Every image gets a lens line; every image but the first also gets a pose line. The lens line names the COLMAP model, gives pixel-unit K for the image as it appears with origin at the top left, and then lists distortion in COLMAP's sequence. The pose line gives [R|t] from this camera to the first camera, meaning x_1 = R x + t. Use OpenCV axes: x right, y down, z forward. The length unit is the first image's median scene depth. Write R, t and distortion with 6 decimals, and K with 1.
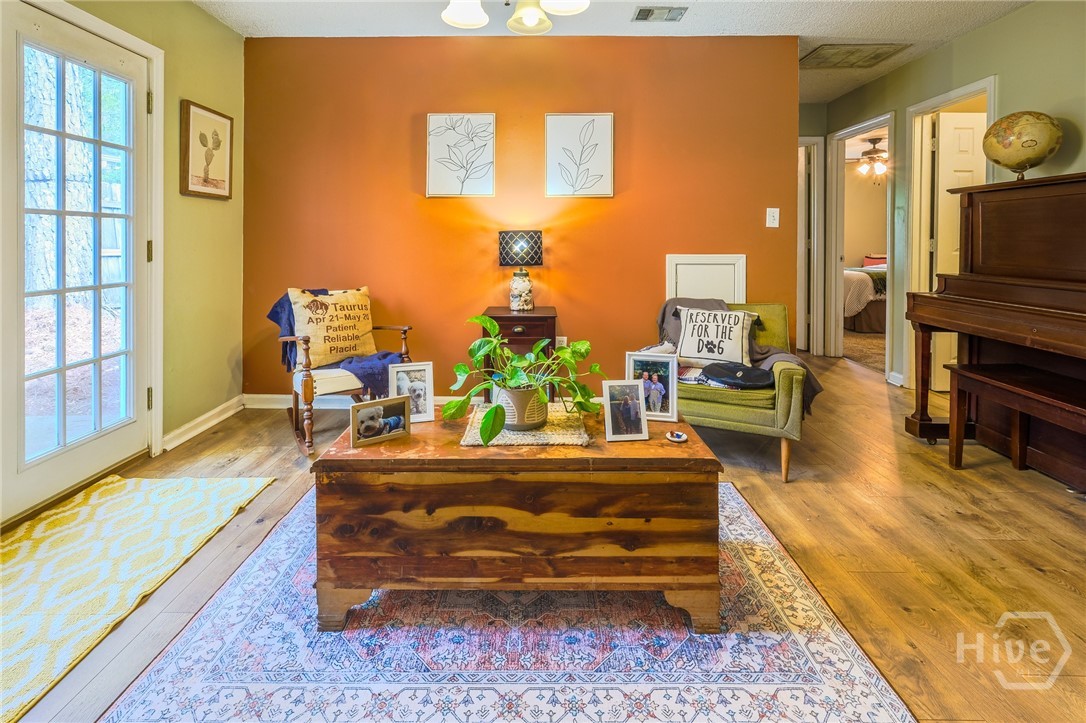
lens RADIAL K [[517.4, 0, 493.1], [0, 517.4, 248.6], [0, 0, 1]] dist [-0.001410, -0.000332]
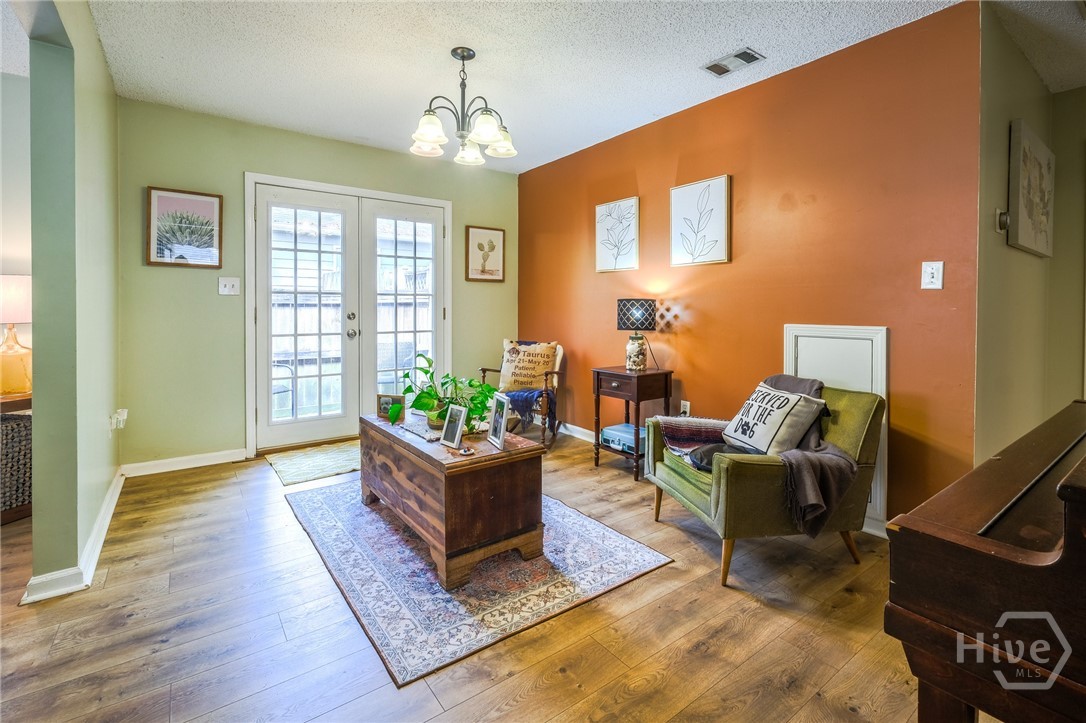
lens RADIAL K [[493.2, 0, 545.8], [0, 493.2, 314.4], [0, 0, 1]] dist [-0.001118, 0.000203]
pose [[0.610803, 0.010987, -0.791707, 0.852967], [-0.015983, 0.999871, 0.001545, 0.000234], [0.791622, 0.011710, 0.610899, 0.208158]]
